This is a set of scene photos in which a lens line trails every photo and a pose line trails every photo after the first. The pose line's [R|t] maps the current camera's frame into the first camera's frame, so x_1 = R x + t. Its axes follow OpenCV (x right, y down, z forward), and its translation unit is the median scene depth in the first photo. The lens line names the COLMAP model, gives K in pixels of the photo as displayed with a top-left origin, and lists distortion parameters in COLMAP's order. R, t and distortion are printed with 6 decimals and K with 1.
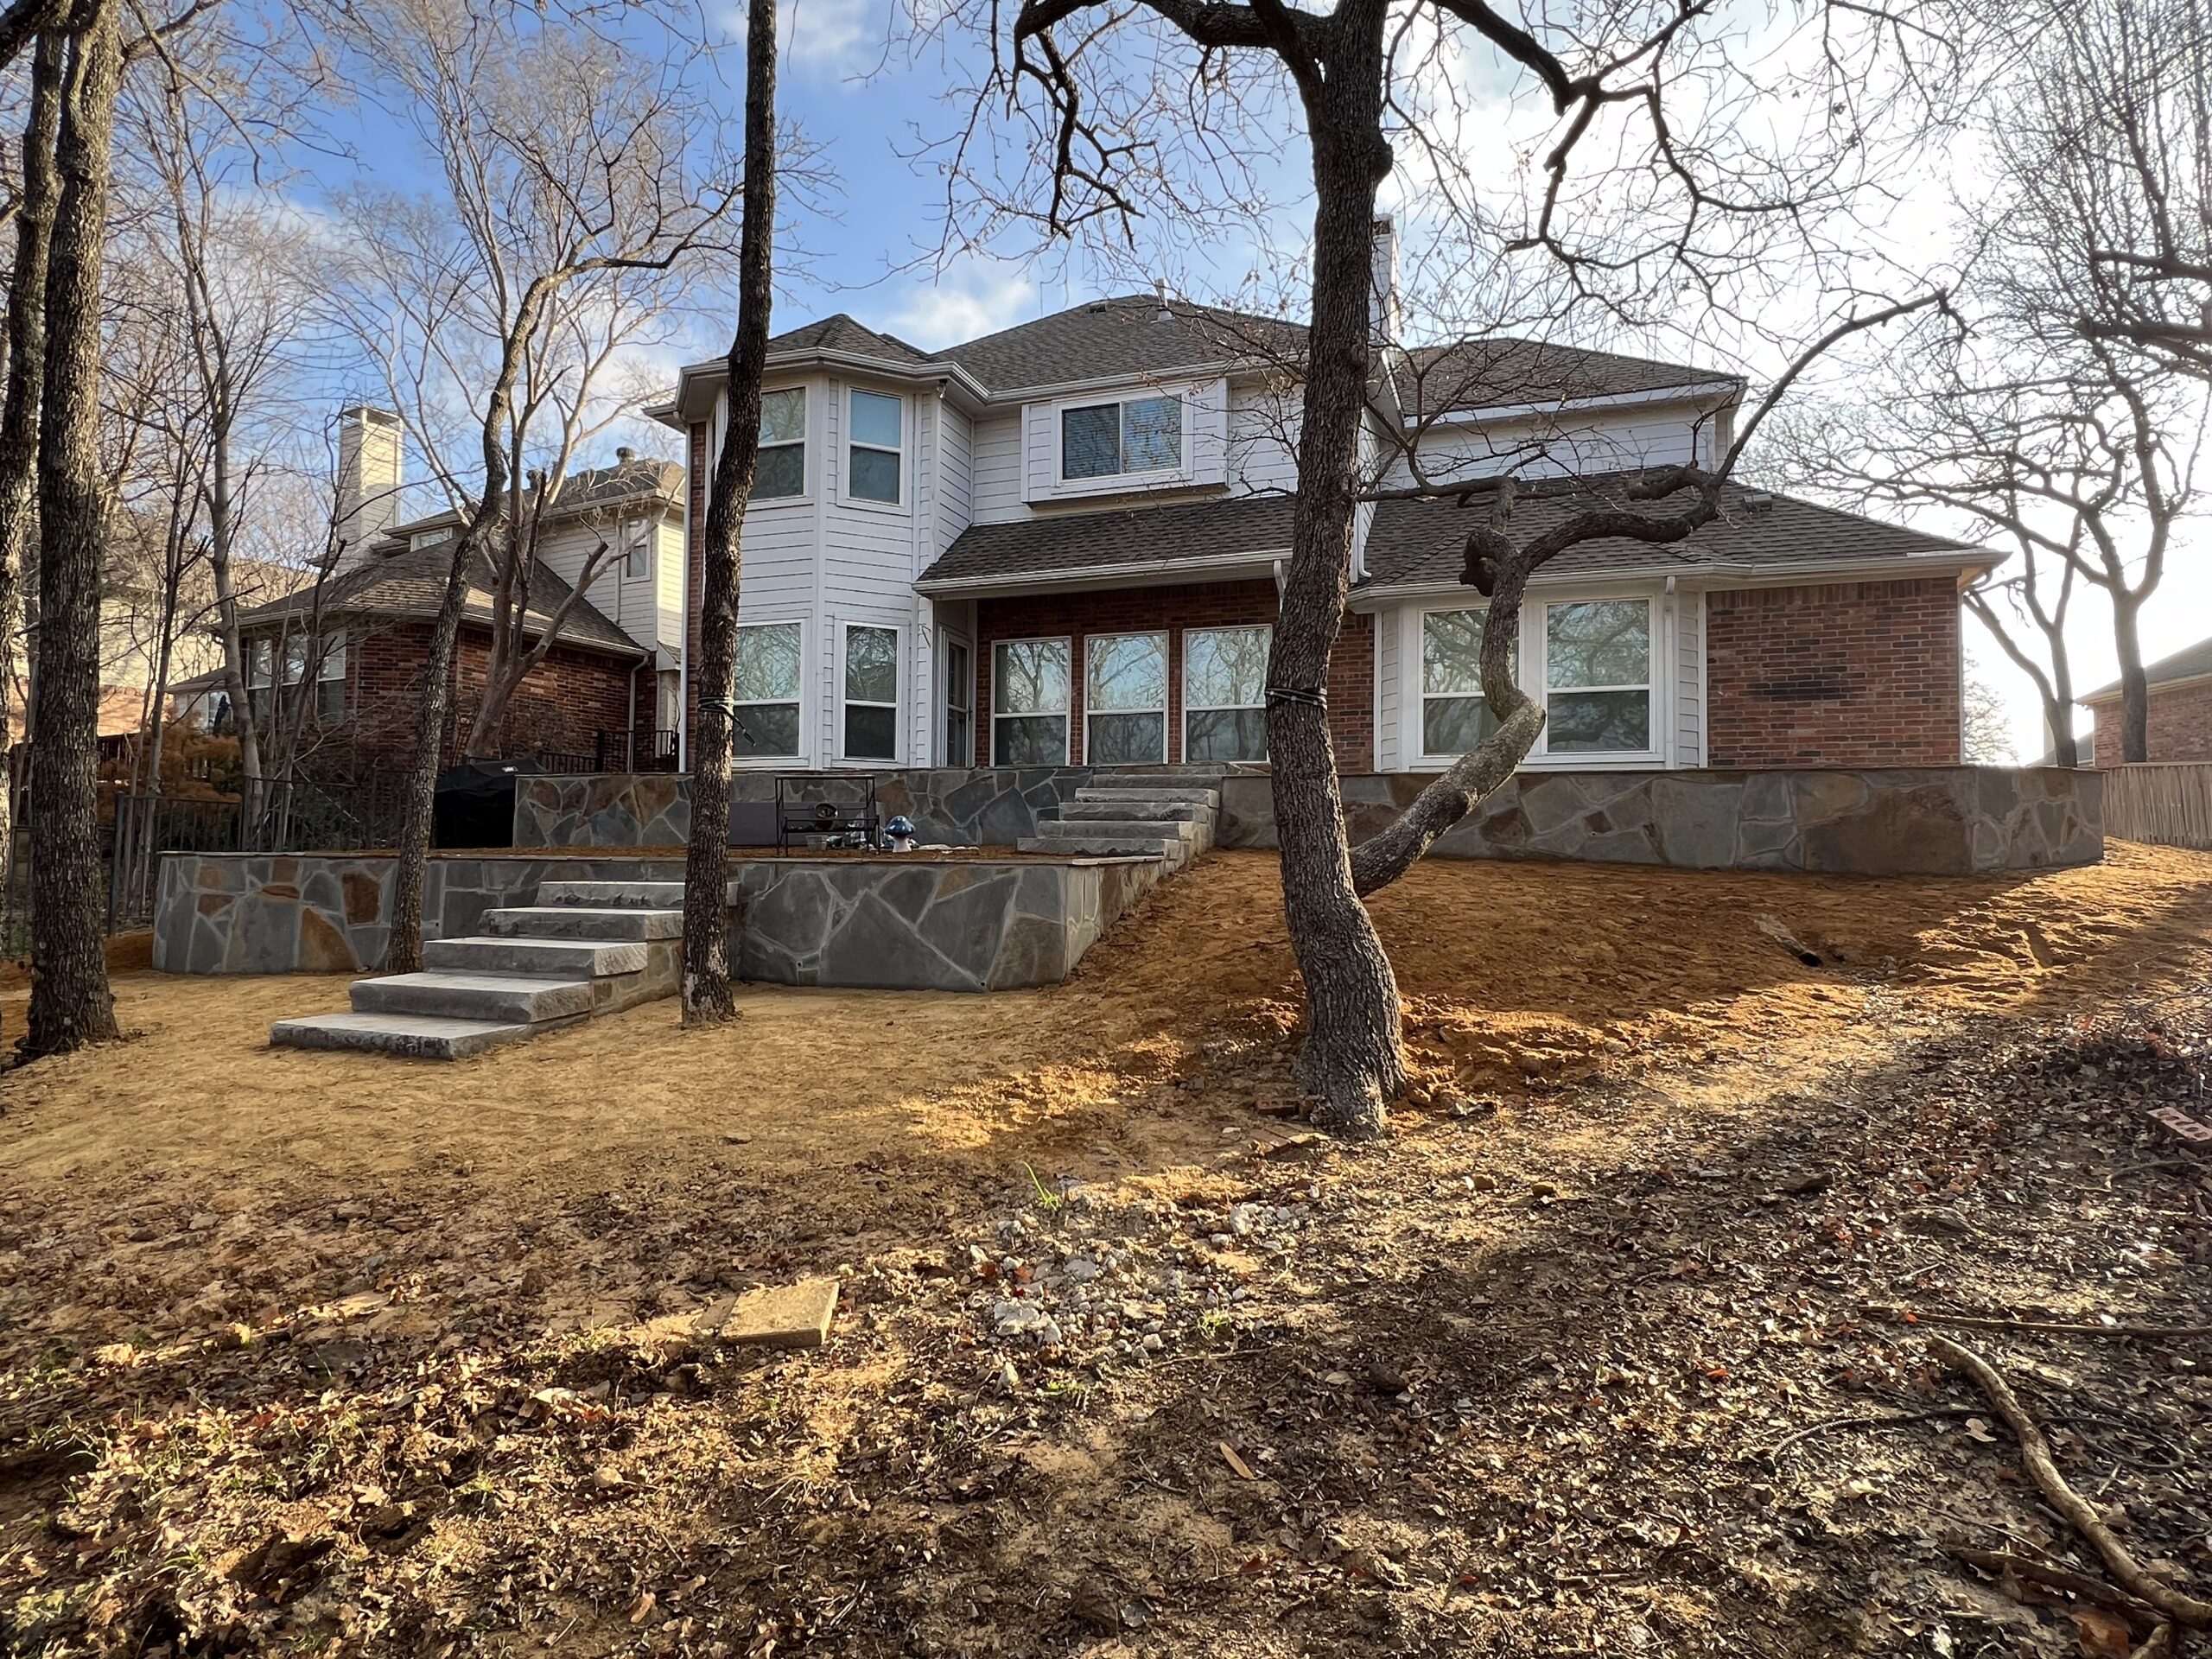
lens RADIAL K [[1184.6, 0, 1106.0], [0, 1184.6, 829.5], [0, 0, 1]] dist [-0.001845, -0.001002]
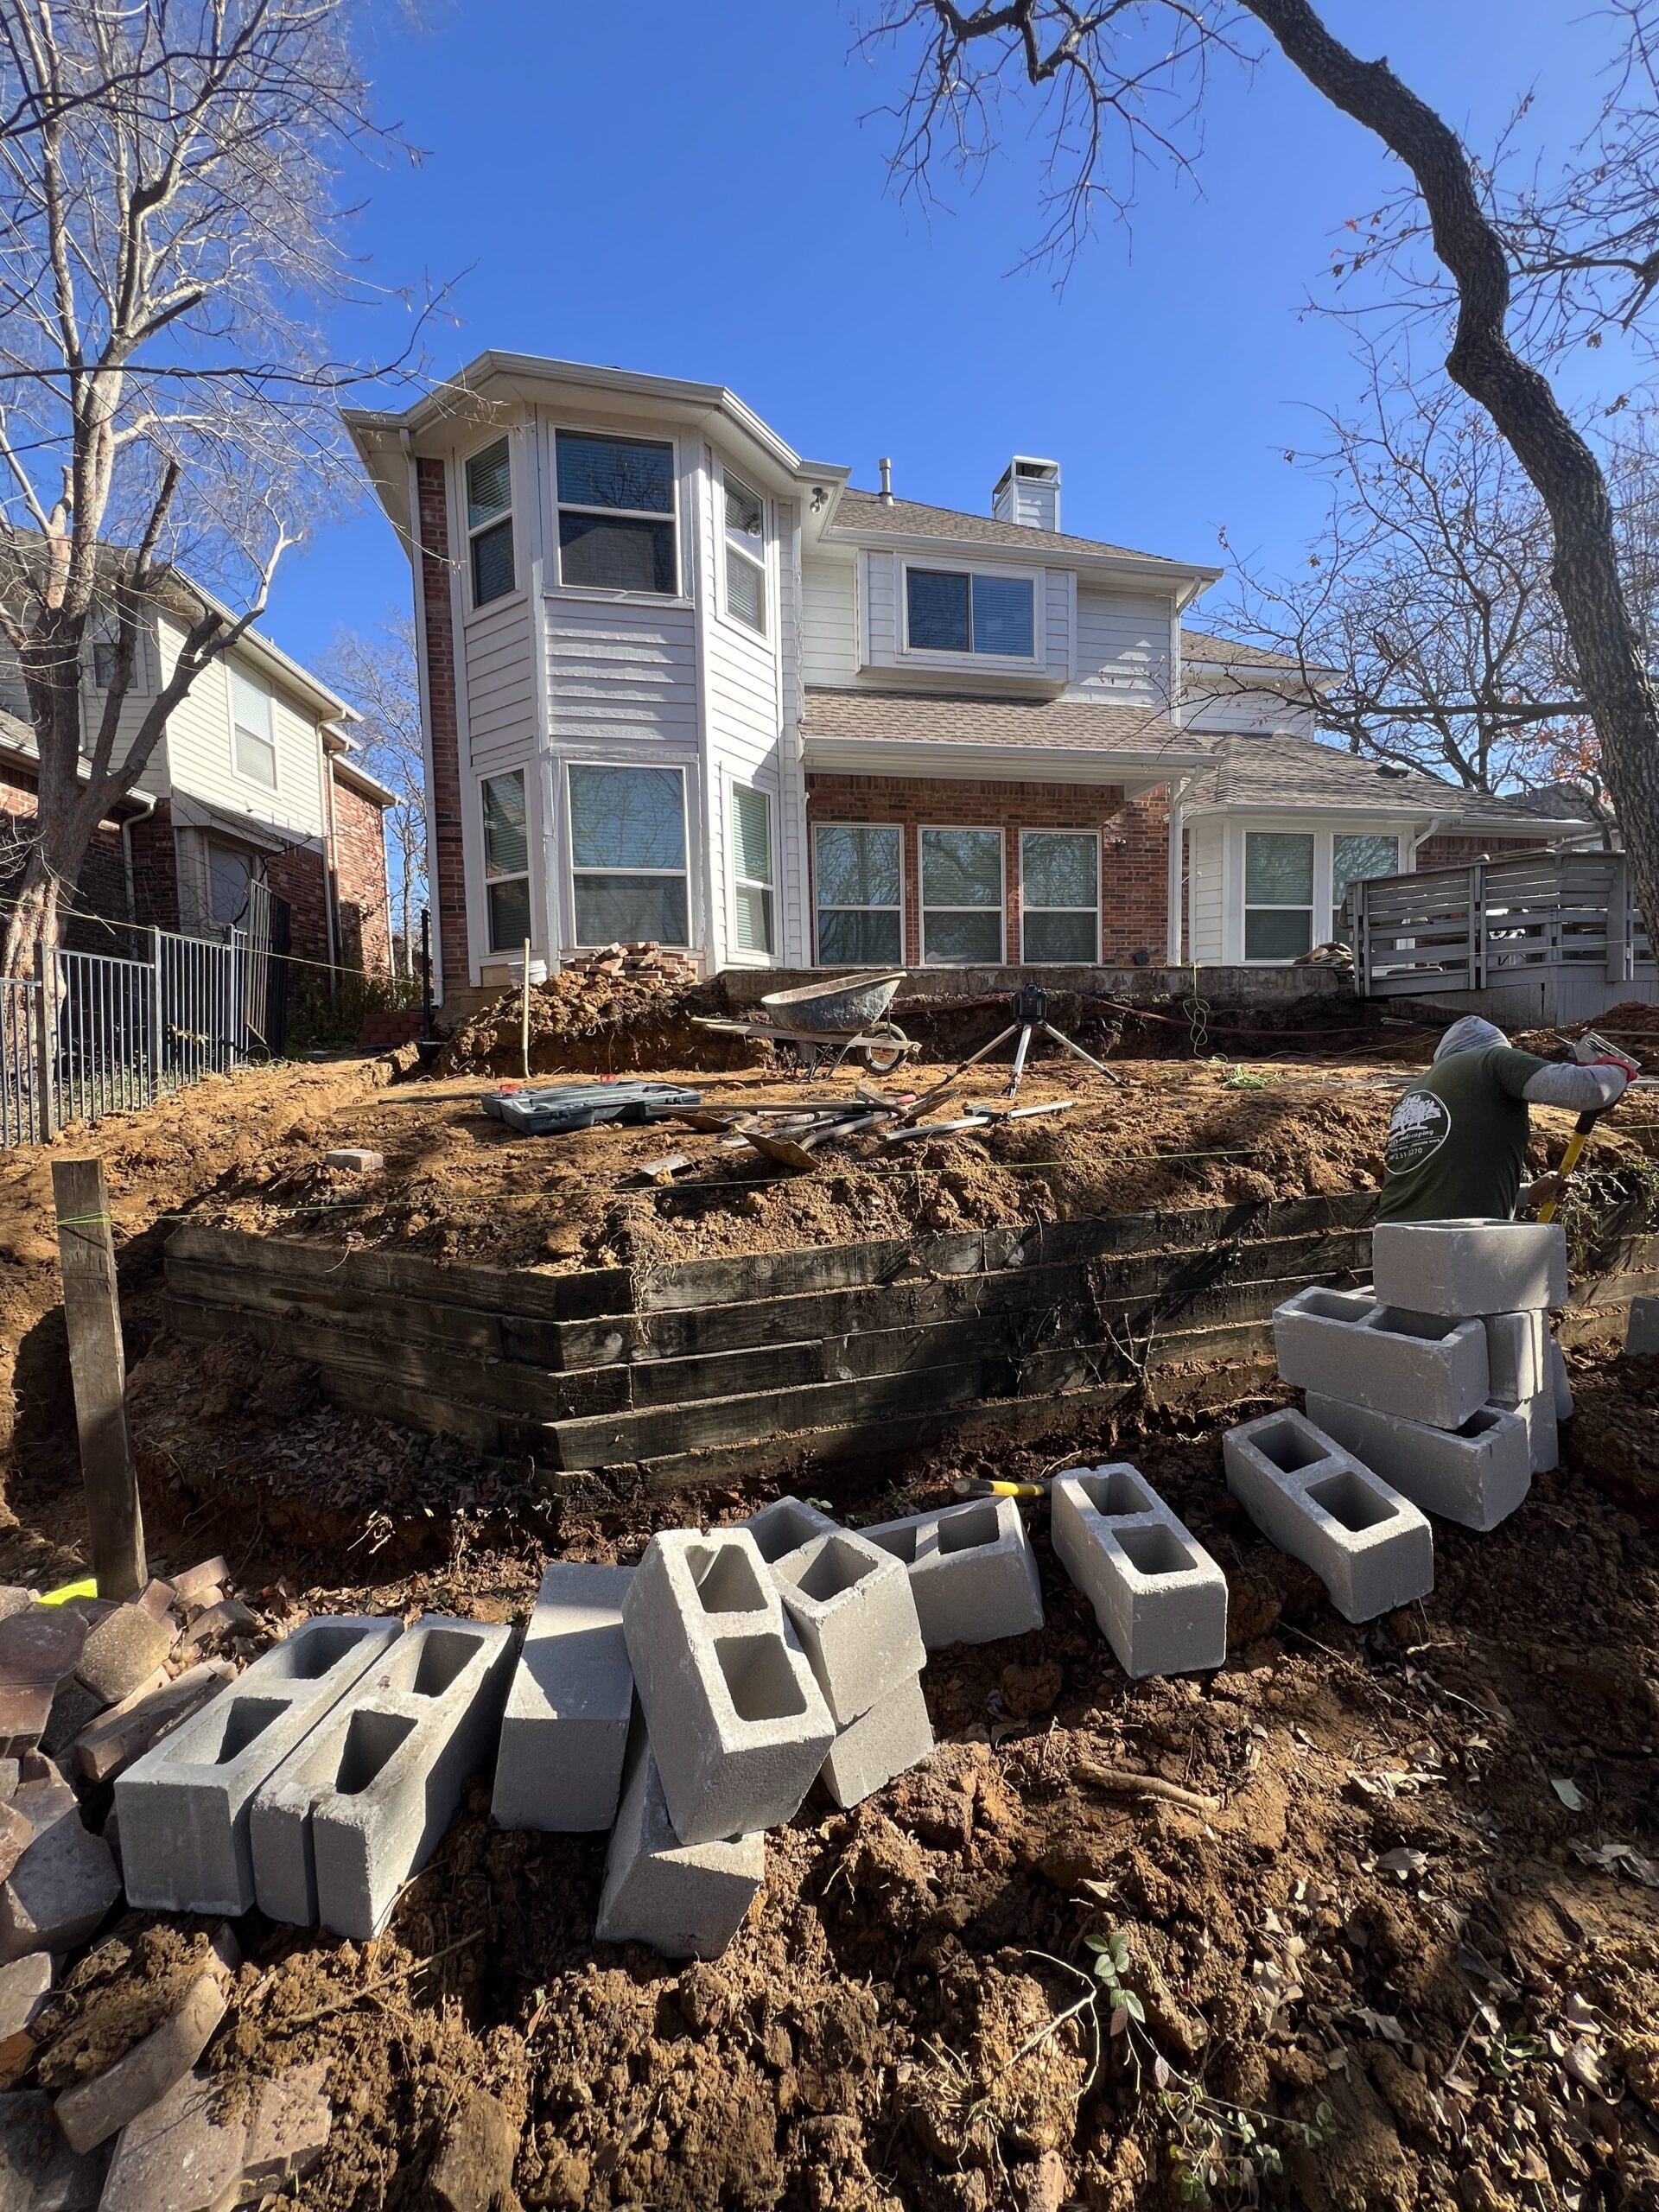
lens RADIAL K [[882.9, 0, 835.0], [0, 882.9, 1102.3], [0, 0, 1]] dist [-0.001927, 0.000749]
pose [[0.841630, -0.068234, 0.535726, -1.175008], [0.017092, 0.994855, 0.099859, -0.041703], [-0.539783, -0.074888, 0.838466, 1.101425]]
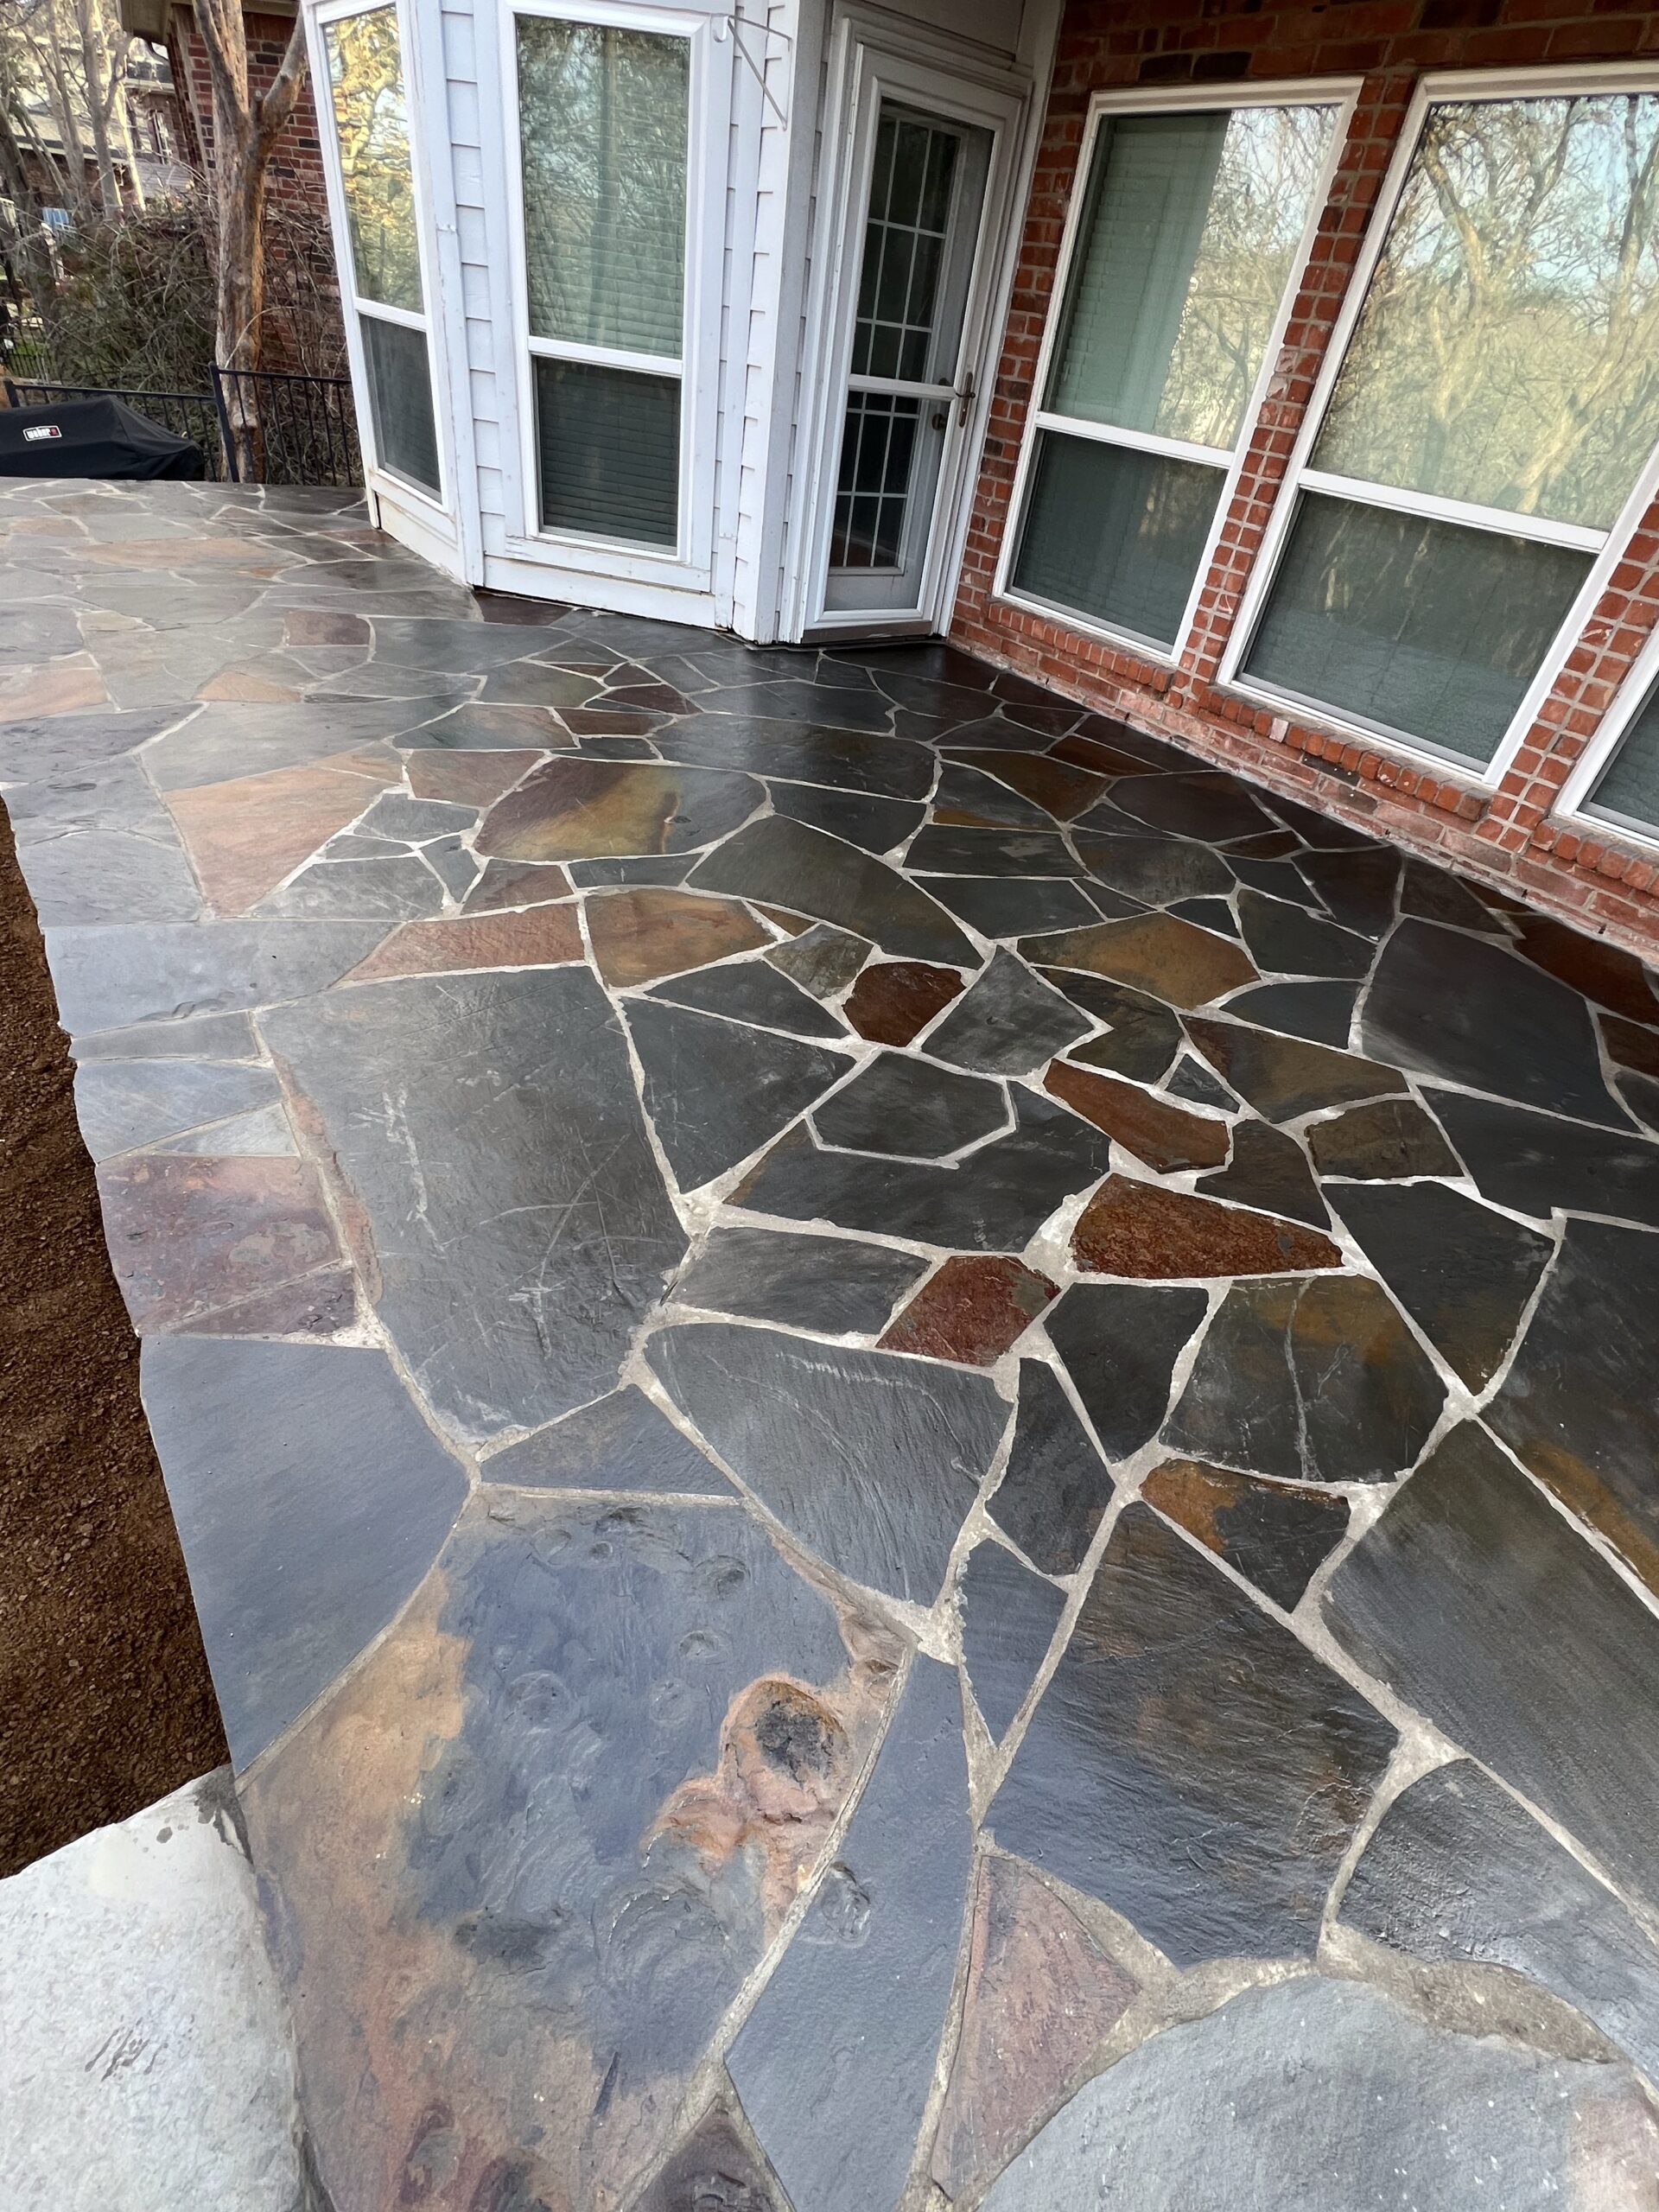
lens RADIAL K [[1018.3, 0, 830.5], [0, 1018.3, 1098.1], [0, 0, 1]] dist [-0.002425, 0.000898]
pose [[0.814485, 0.422082, -0.398071, 0.124560], [-0.098368, 0.776640, 0.622217, -0.311246], [0.571785, -0.467629, 0.674081, 1.818595]]
